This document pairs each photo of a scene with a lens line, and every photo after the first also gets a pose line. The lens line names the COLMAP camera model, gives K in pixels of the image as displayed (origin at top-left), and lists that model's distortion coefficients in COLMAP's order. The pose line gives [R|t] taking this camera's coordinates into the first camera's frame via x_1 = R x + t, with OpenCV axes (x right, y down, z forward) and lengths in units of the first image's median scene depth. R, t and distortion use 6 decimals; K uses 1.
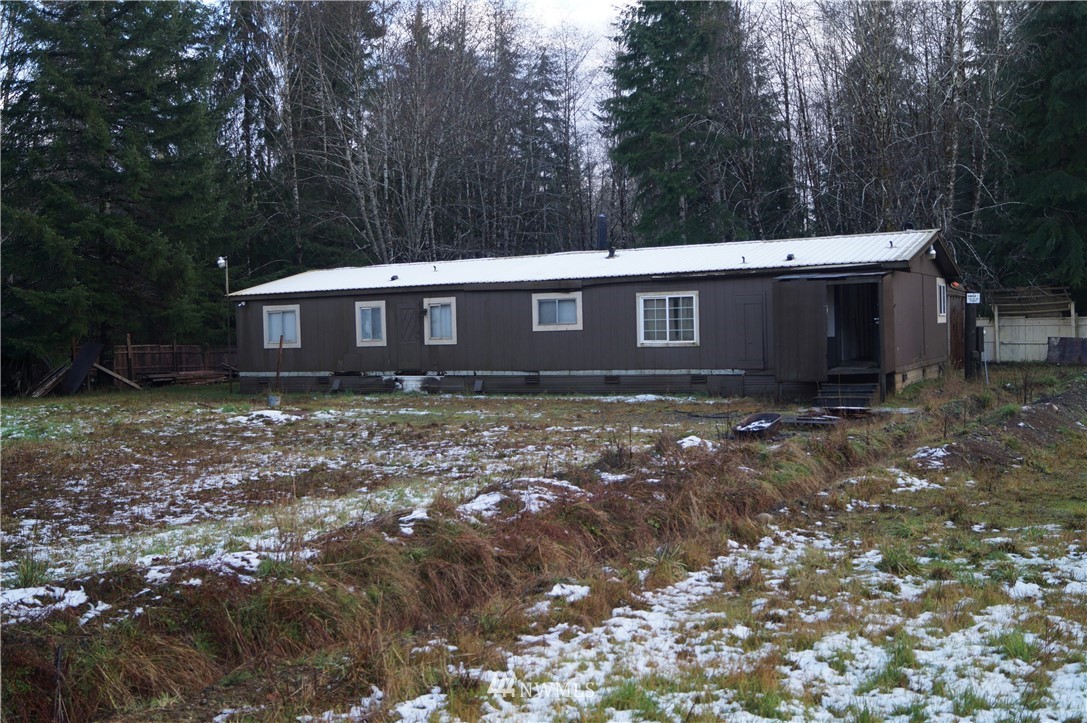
lens RADIAL K [[1022.3, 0, 543.5], [0, 1022.3, 361.5], [0, 0, 1]] dist [-0.044629, -0.004647]
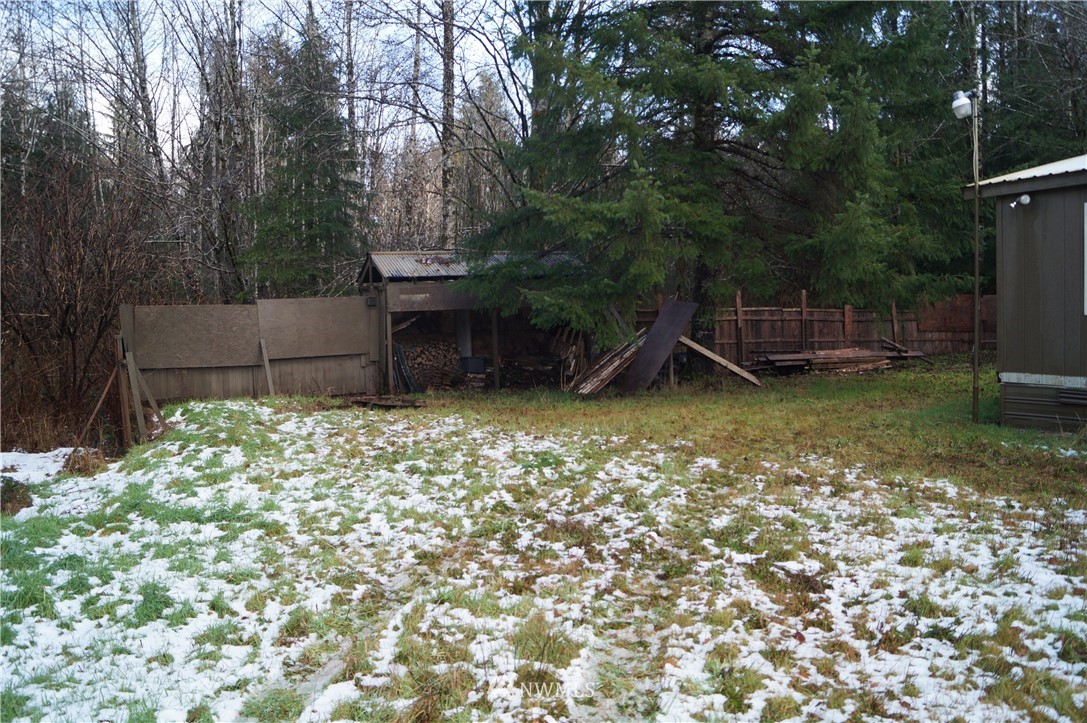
lens RADIAL K [[851.0, 0, 543.5], [0, 851.0, 361.5], [0, 0, 1]] dist [-0.006254, 0.000303]
pose [[0.819553, 0.042534, -0.571423, -0.226127], [-0.018471, 0.998684, 0.047845, -0.005934], [0.572706, -0.028657, 0.819260, 0.547301]]
